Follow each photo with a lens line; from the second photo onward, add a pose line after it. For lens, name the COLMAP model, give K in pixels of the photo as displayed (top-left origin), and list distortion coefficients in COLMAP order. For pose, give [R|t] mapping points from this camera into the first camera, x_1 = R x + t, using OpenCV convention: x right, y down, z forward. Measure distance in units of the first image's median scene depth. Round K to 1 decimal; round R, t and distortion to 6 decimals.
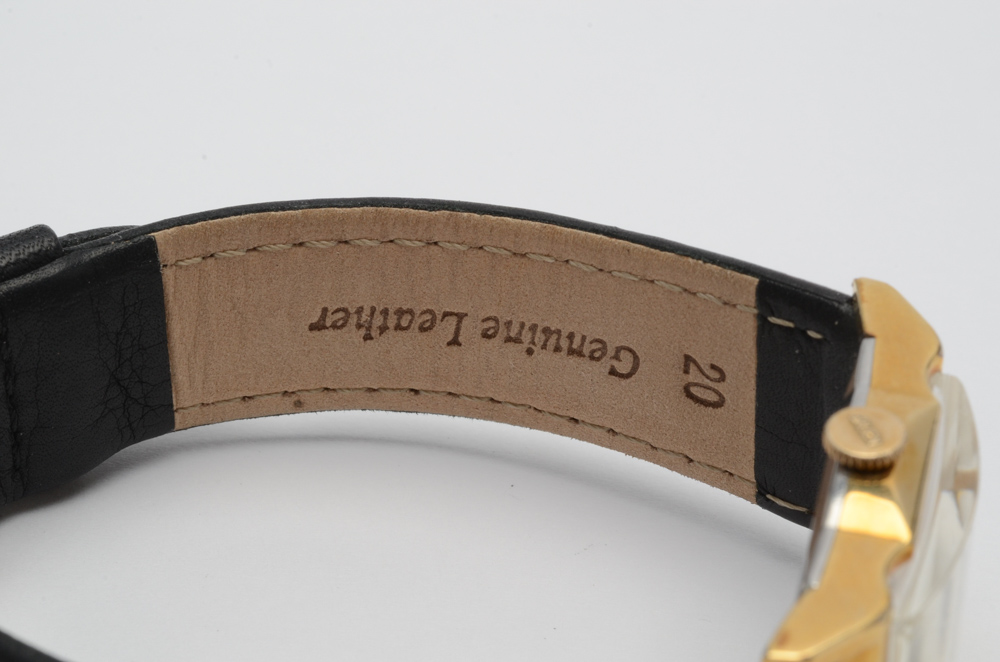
lens RADIAL K [[2570.6, 0, 500.0], [0, 2570.6, 331.0], [0, 0, 1]] dist [-0.112576, 0.896120]
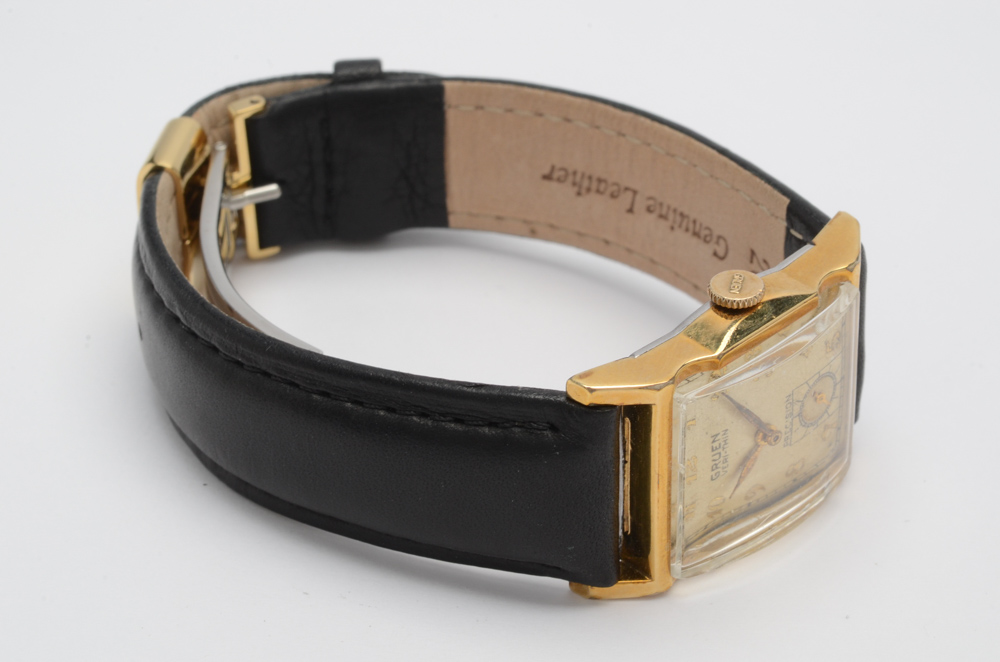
lens RADIAL K [[2570.6, 0, 500.0], [0, 2570.6, 331.0], [0, 0, 1]] dist [-0.112576, 0.896120]
pose [[0.878163, 0.255881, -0.404173, 0.515576], [-0.268414, 0.962941, 0.026440, 0.050839], [0.395960, 0.085267, 0.914300, -0.322267]]
